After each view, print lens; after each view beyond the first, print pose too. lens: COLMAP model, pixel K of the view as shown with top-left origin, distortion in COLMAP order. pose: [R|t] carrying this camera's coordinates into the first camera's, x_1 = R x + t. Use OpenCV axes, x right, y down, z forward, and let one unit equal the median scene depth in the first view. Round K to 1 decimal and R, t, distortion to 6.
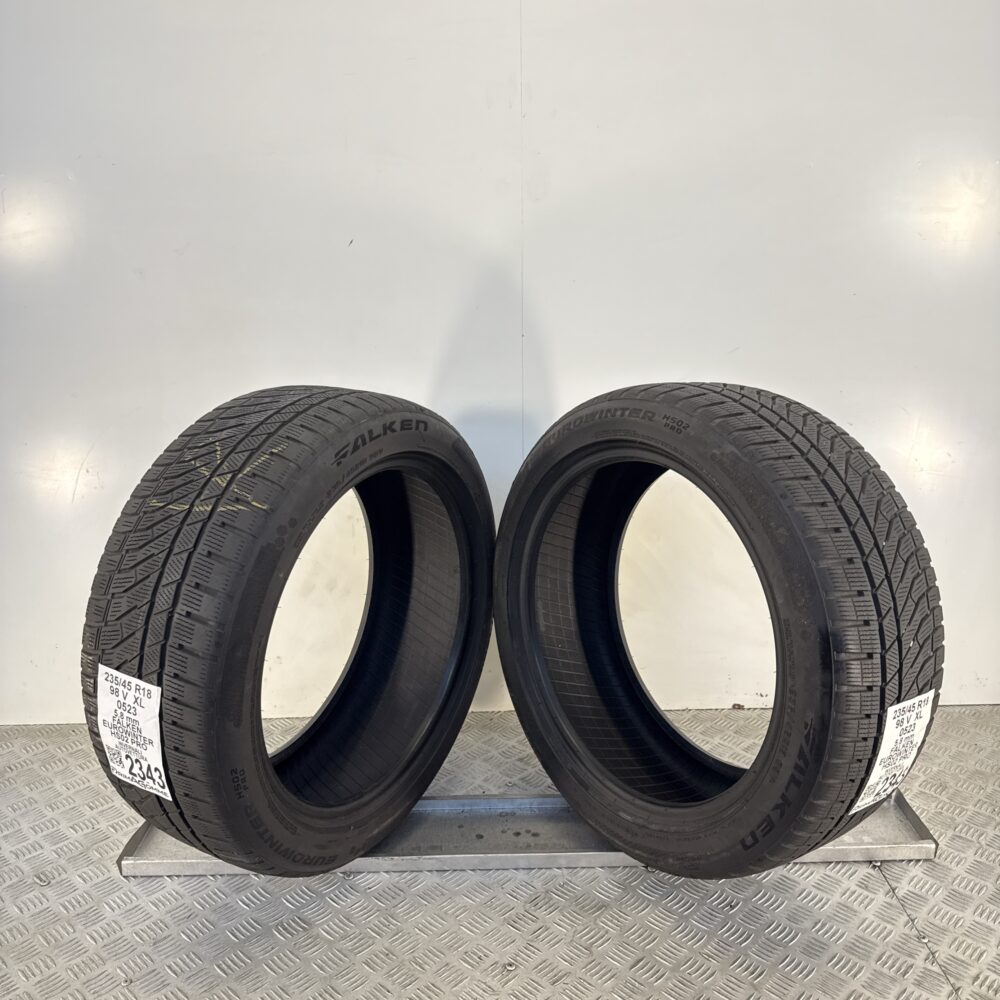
lens RADIAL K [[961.3, 0, 500.0], [0, 961.3, 500.0], [0, 0, 1]] dist [0.162452, -0.424136]
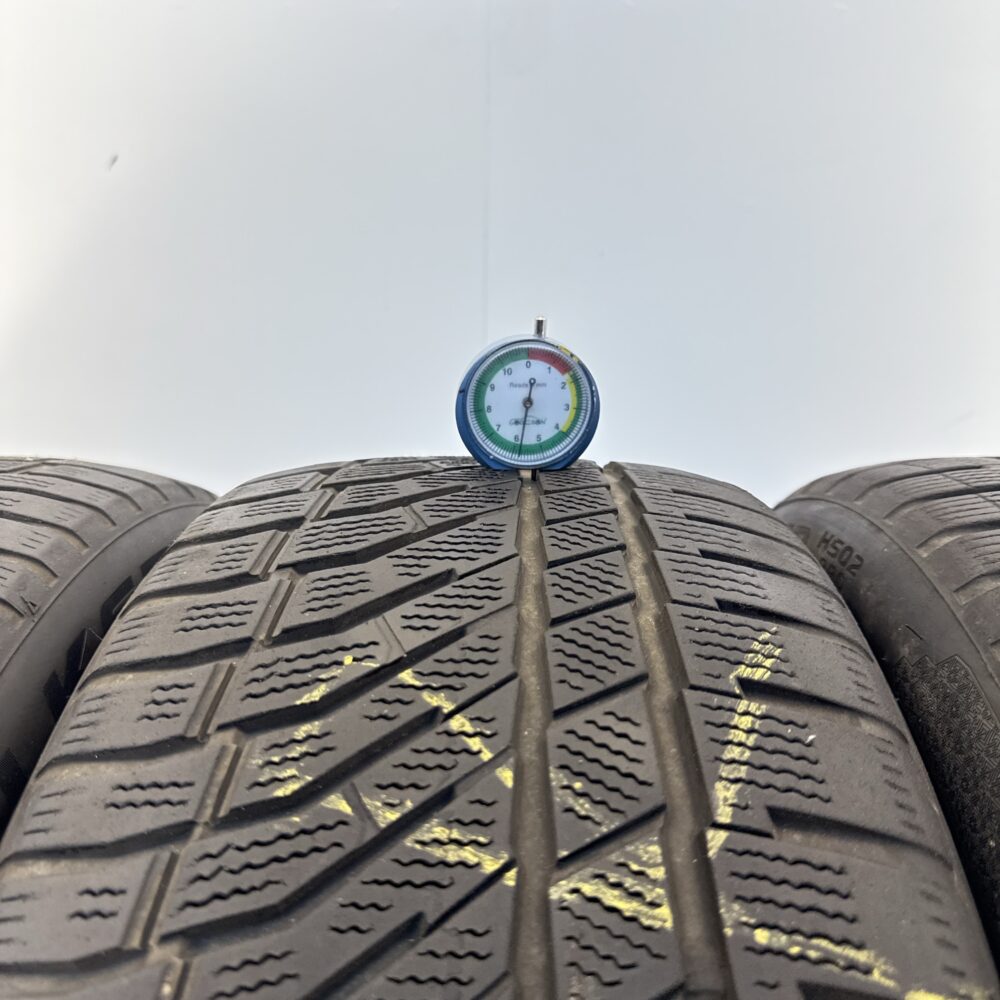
lens RADIAL K [[961.3, 0, 500.0], [0, 961.3, 500.0], [0, 0, 1]] dist [0.162452, -0.424136]
pose [[0.875104, -0.050665, 0.481276, -0.372590], [0.135482, 0.980386, -0.143139, -0.063673], [-0.464584, 0.190466, 0.864803, 0.822006]]
